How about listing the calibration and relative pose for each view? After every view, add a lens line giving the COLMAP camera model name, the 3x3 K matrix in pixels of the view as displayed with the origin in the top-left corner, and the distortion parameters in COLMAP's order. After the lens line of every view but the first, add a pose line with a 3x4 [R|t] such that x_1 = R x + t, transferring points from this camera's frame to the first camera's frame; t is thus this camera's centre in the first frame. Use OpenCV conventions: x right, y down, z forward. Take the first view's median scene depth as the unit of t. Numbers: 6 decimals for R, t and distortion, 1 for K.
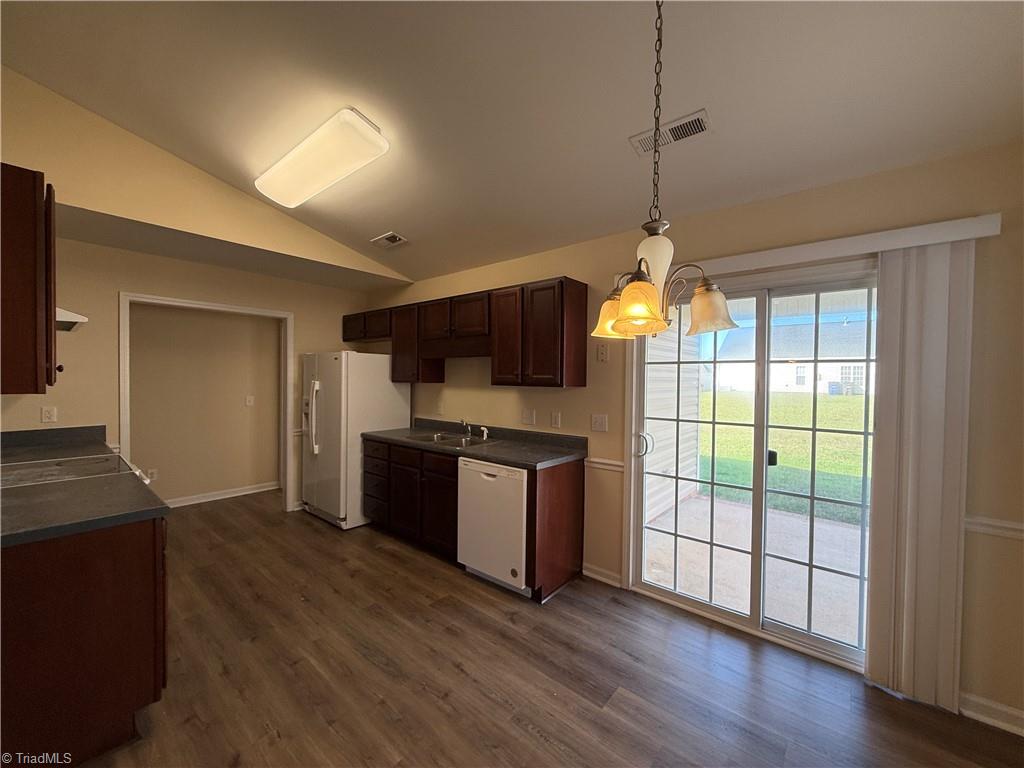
lens RADIAL K [[404.3, 0, 512.0], [0, 404.3, 384.0], [0, 0, 1]] dist [0.002141, 0.000258]
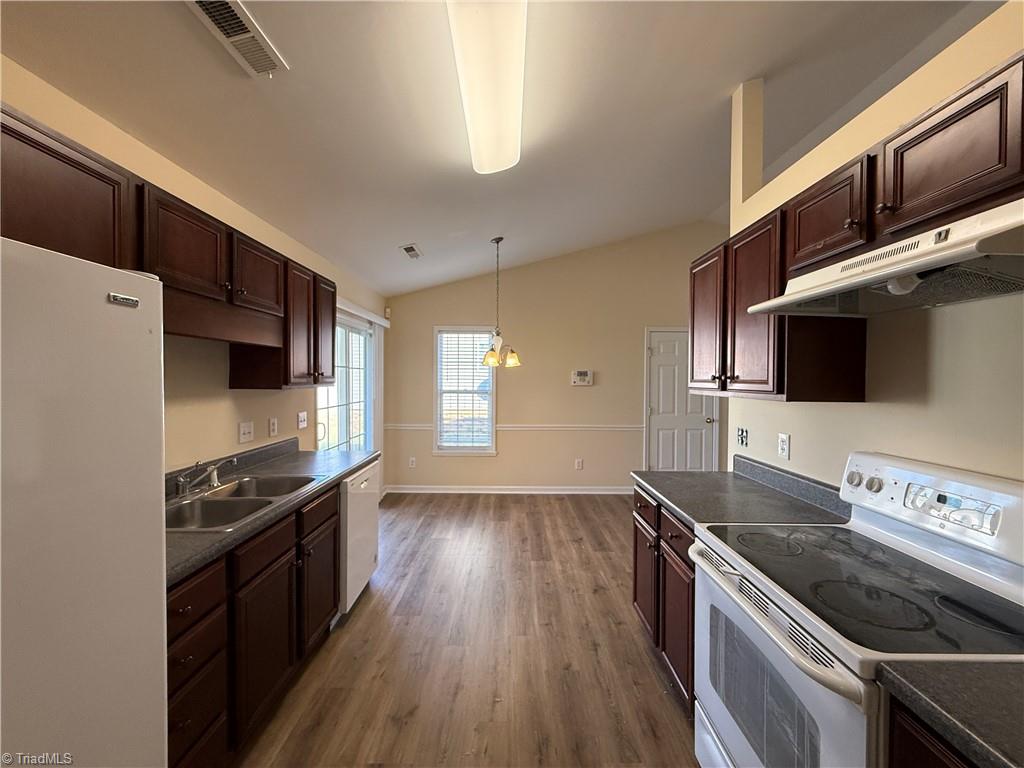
lens RADIAL K [[404.3, 0, 512.0], [0, 404.3, 384.0], [0, 0, 1]] dist [0.002141, 0.000258]
pose [[-0.646386, -0.021480, 0.762708, -1.329458], [-0.000780, 0.999622, 0.027491, -0.037962], [-0.763010, 0.017175, -0.646158, 1.797966]]
